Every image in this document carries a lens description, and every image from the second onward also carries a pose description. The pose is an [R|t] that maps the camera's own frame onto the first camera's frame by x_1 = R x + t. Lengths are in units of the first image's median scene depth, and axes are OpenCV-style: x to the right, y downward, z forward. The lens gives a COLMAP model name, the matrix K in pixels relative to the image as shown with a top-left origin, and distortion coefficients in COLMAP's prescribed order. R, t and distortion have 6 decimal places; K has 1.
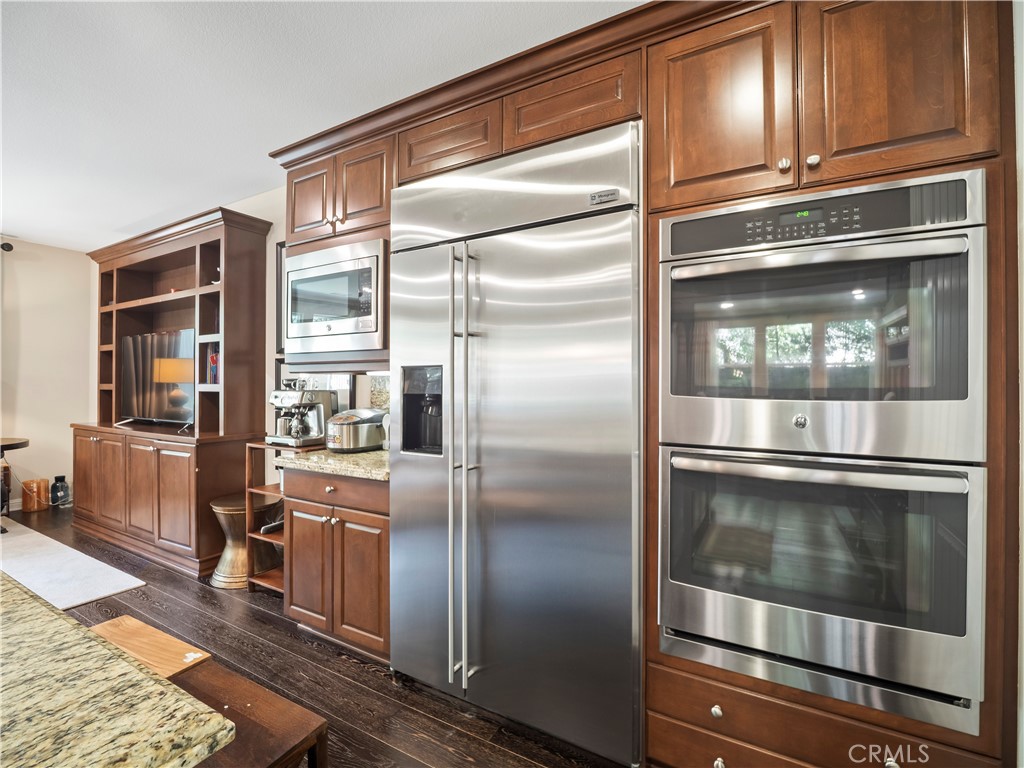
lens RADIAL K [[468.9, 0, 512.0], [0, 468.9, 384.0], [0, 0, 1]] dist [-0.018061, -0.000190]
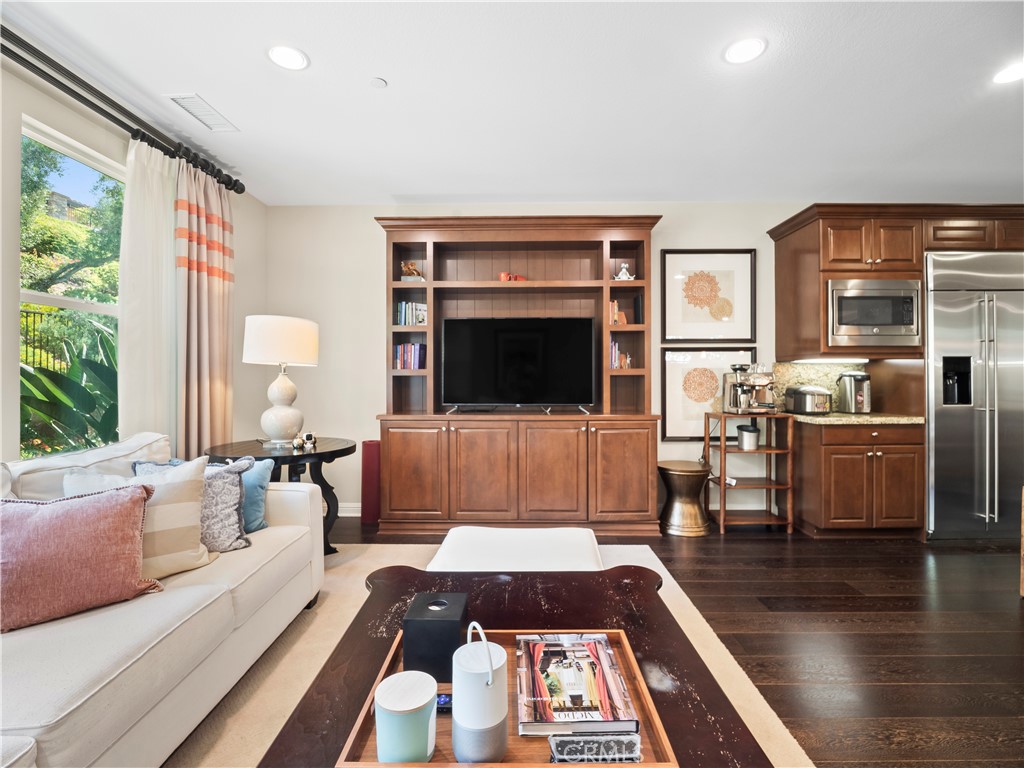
lens RADIAL K [[468.9, 0, 512.0], [0, 468.9, 384.0], [0, 0, 1]] dist [-0.018061, -0.000190]
pose [[0.876409, -0.010106, 0.481461, -2.369866], [0.003998, 0.999898, 0.013711, 0.033270], [-0.481551, -0.010091, 0.876360, 0.242995]]
